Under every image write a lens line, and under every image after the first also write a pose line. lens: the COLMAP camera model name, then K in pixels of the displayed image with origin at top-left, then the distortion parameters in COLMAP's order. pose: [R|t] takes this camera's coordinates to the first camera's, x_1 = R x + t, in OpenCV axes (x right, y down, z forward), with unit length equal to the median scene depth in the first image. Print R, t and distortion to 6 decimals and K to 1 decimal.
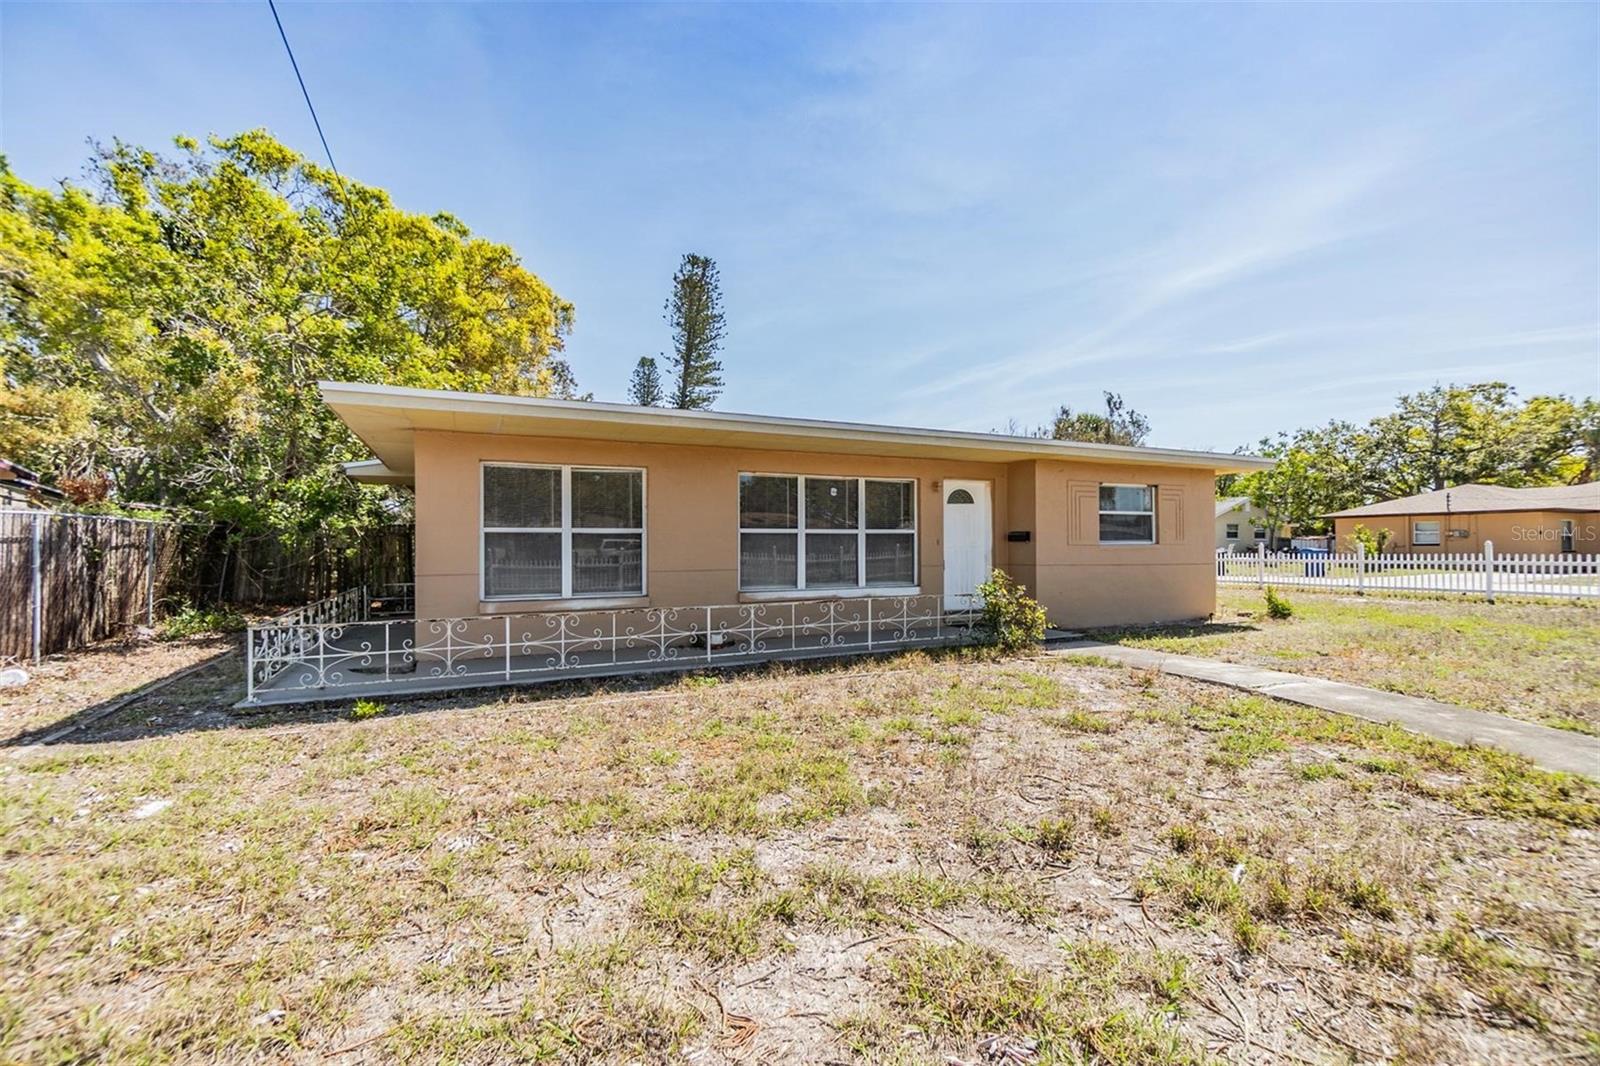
lens RADIAL K [[699.0, 0, 773.6], [0, 699.0, 547.6], [0, 0, 1]] dist [-0.004355, 0.000233]
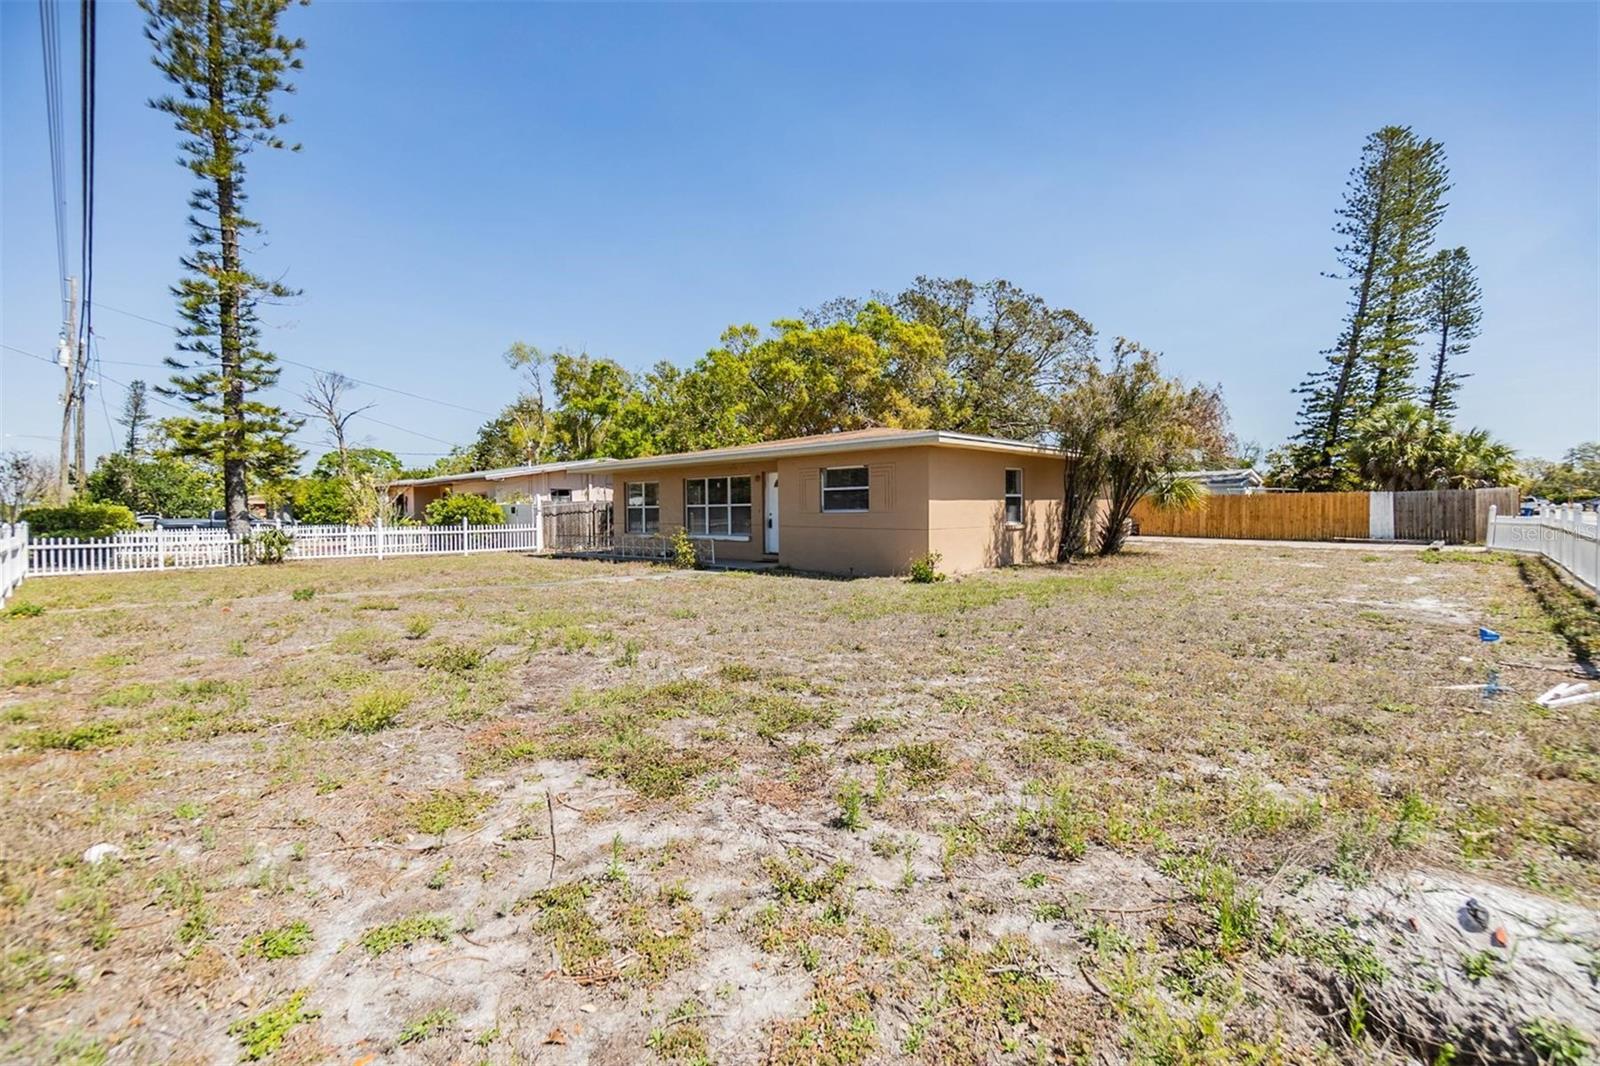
lens RADIAL K [[699.0, 0, 789.0], [0, 699.0, 494.4], [0, 0, 1]] dist [-0.004355, 0.000233]
pose [[0.360252, -0.019009, -0.932661, 1.840348], [0.007660, 0.999819, -0.017419, -0.017835], [0.932824, -0.000869, 0.360332, 0.458962]]
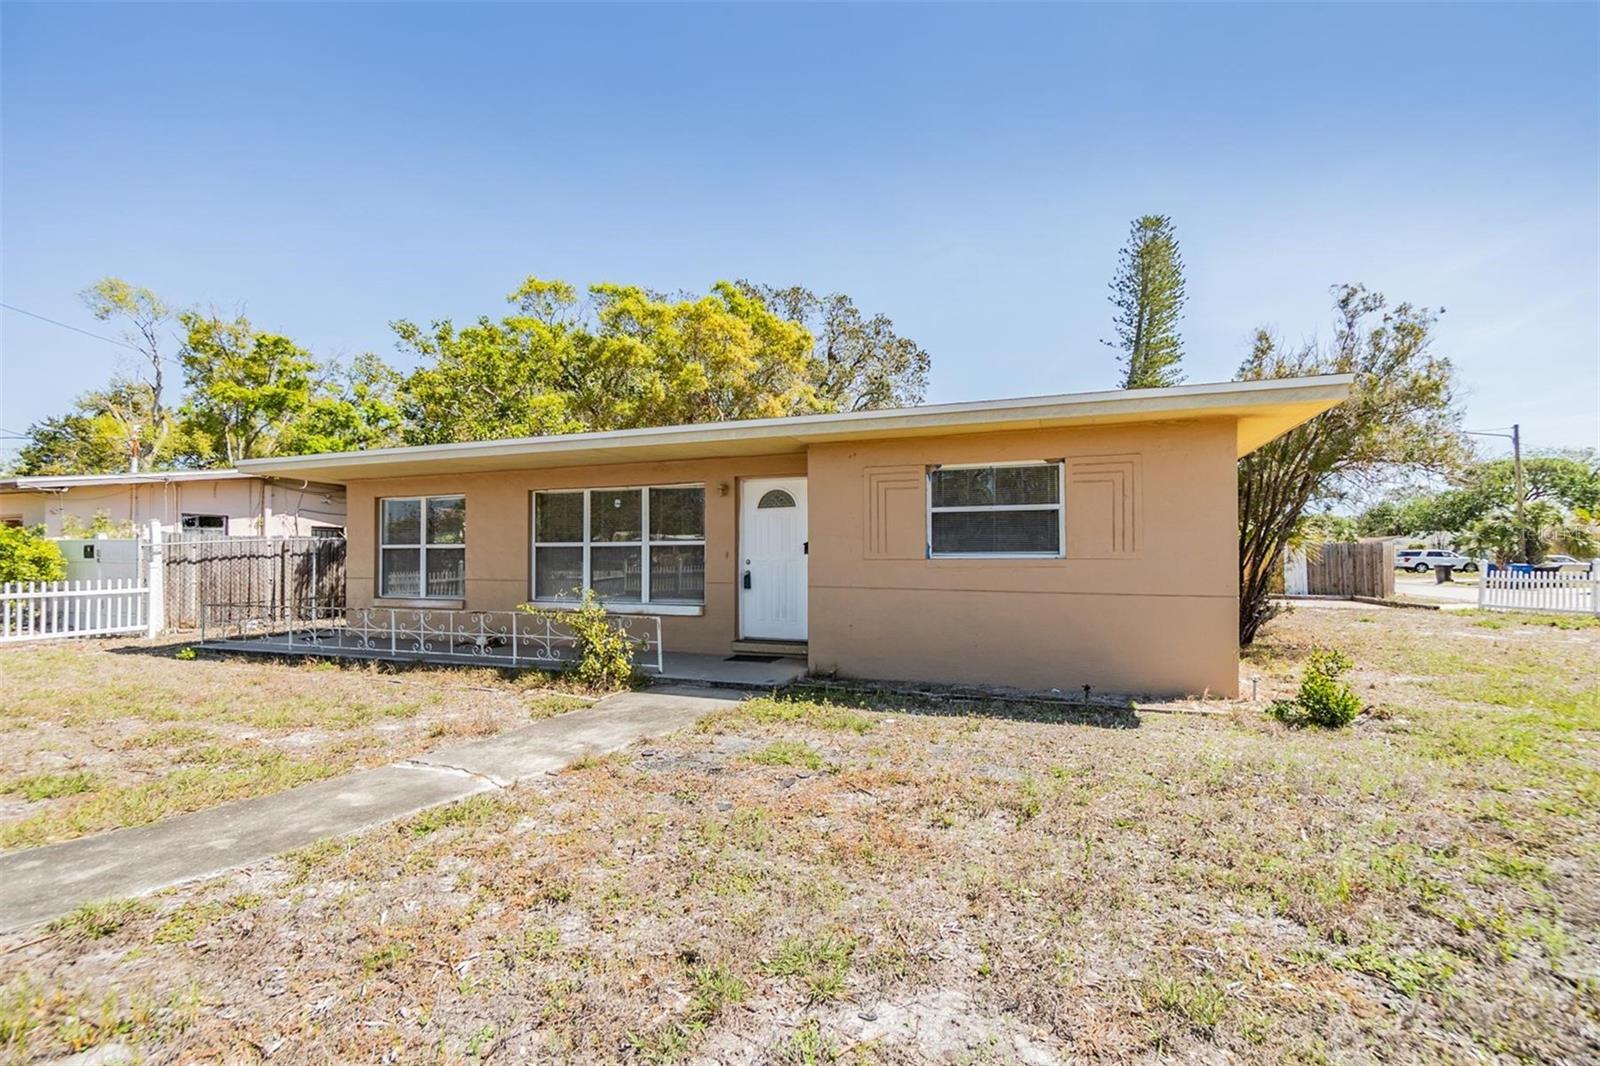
lens RADIAL K [[699.0, 0, 792.4], [0, 699.0, 542.7], [0, 0, 1]] dist [-0.004355, 0.000233]
pose [[0.699577, -0.012391, -0.714450, 0.892304], [-0.003587, 0.999776, -0.020852, -0.005424], [0.714548, 0.017150, 0.699376, 0.467858]]
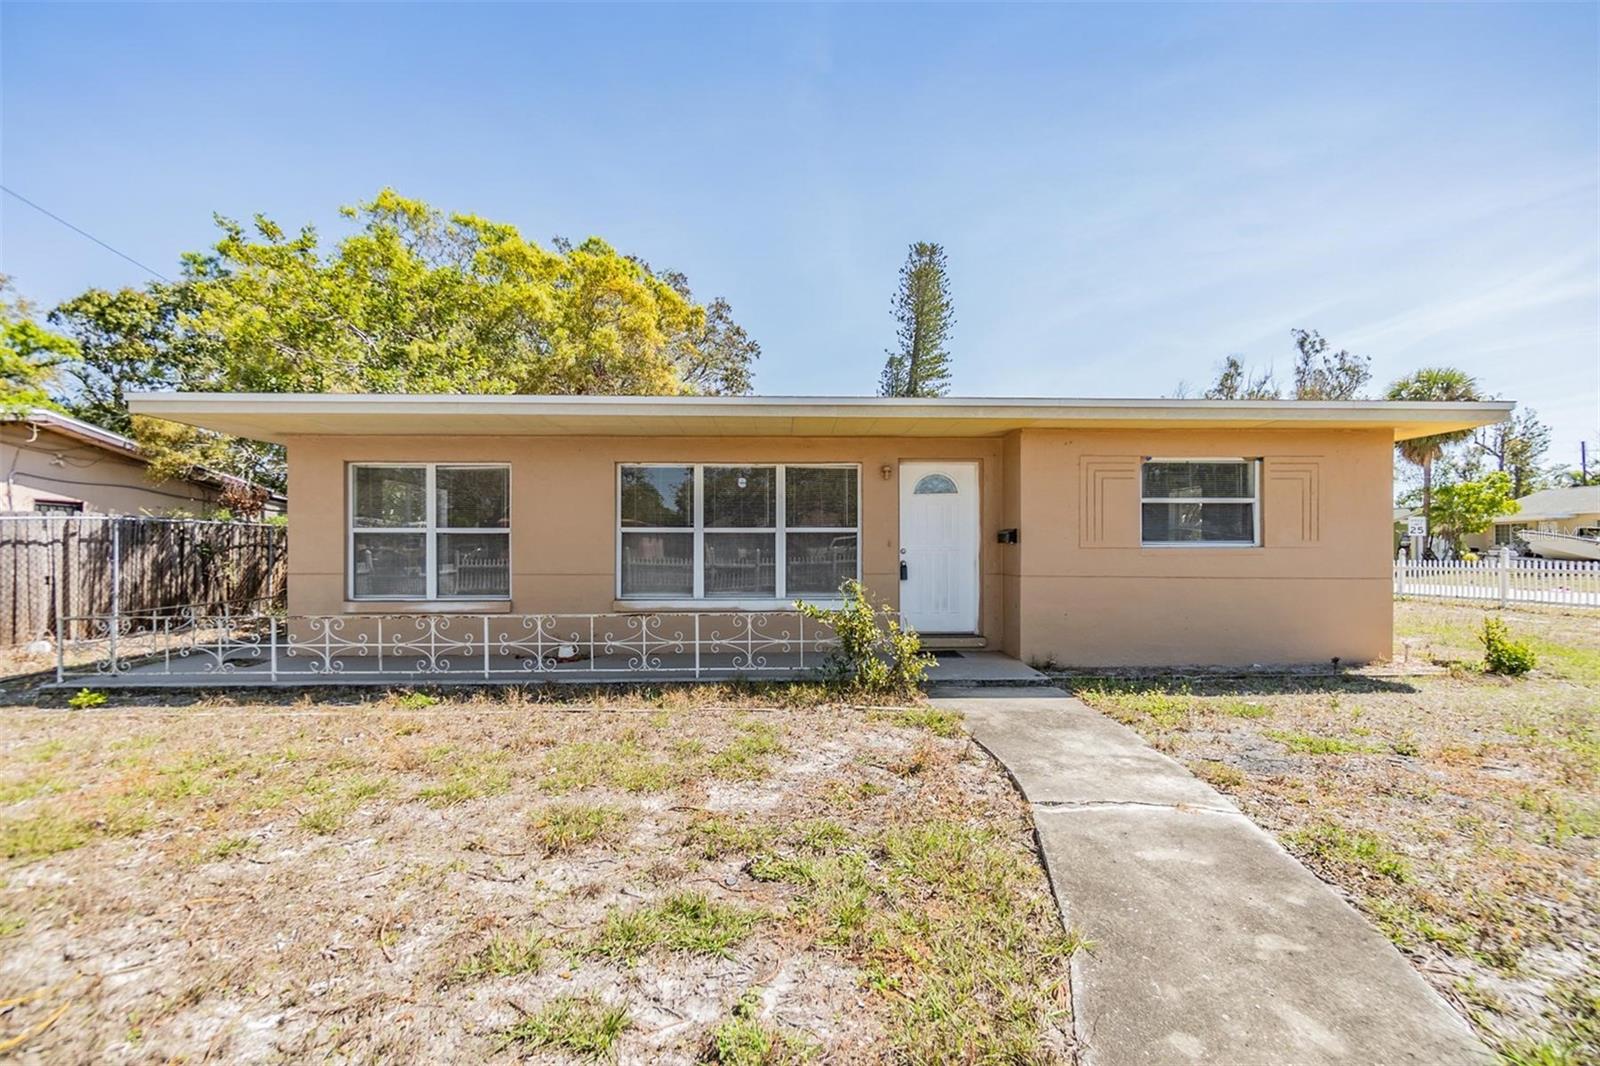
lens RADIAL K [[699.0, 0, 797.8], [0, 699.0, 548.0], [0, 0, 1]] dist [-0.004355, 0.000233]
pose [[0.919889, 0.004135, -0.392157, 0.445725], [-0.005505, 0.999982, -0.002368, -0.000259], [0.392140, 0.004337, 0.919895, 0.248491]]
